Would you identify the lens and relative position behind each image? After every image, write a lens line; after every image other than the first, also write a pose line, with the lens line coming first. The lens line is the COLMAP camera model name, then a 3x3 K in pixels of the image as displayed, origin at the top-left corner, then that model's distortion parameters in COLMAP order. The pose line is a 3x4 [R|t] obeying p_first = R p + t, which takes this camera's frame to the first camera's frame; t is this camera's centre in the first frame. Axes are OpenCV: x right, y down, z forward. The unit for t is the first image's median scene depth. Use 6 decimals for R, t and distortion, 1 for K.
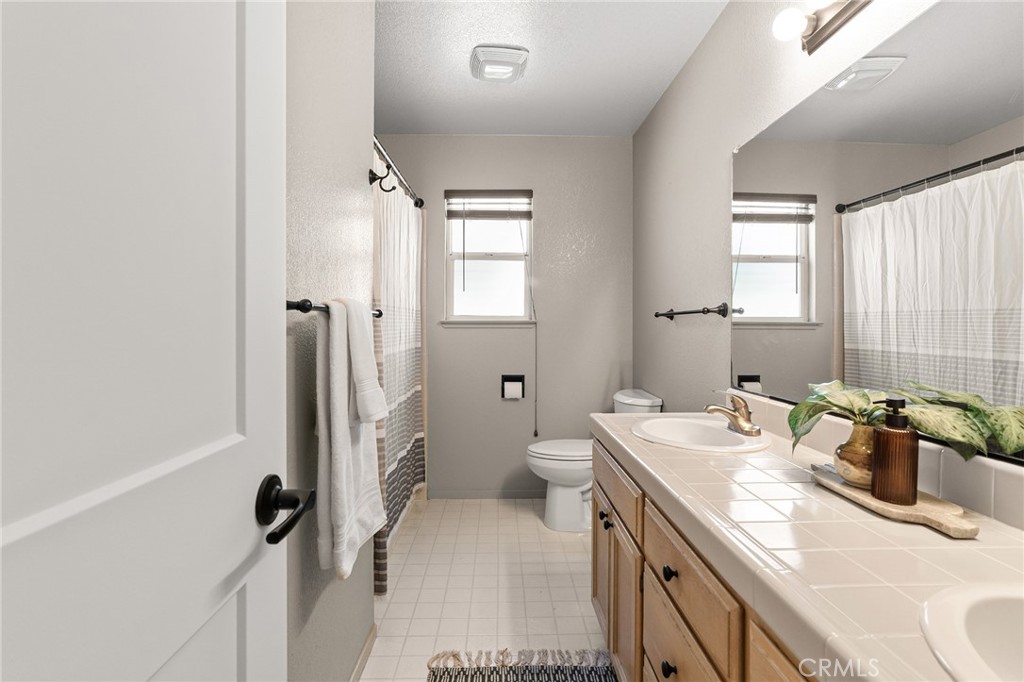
lens RADIAL K [[501.7, 0, 513.5], [0, 501.7, 324.7], [0, 0, 1]] dist [-0.002766, 0.000068]
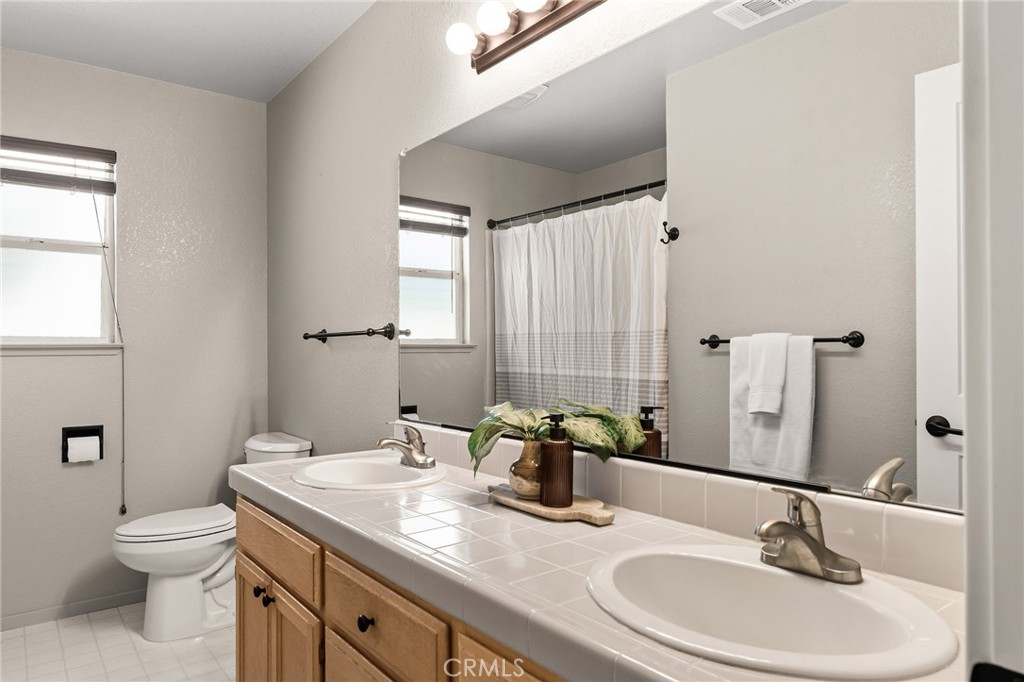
lens RADIAL K [[667.4, 0, 512.0], [0, 667.4, 341.0], [0, 0, 1]] dist [0.001760, 0.000303]
pose [[0.810863, -0.001597, 0.585234, -0.080570], [0.007702, 0.999939, -0.007942, -0.001392], [-0.585186, 0.010947, 0.810825, -0.063751]]
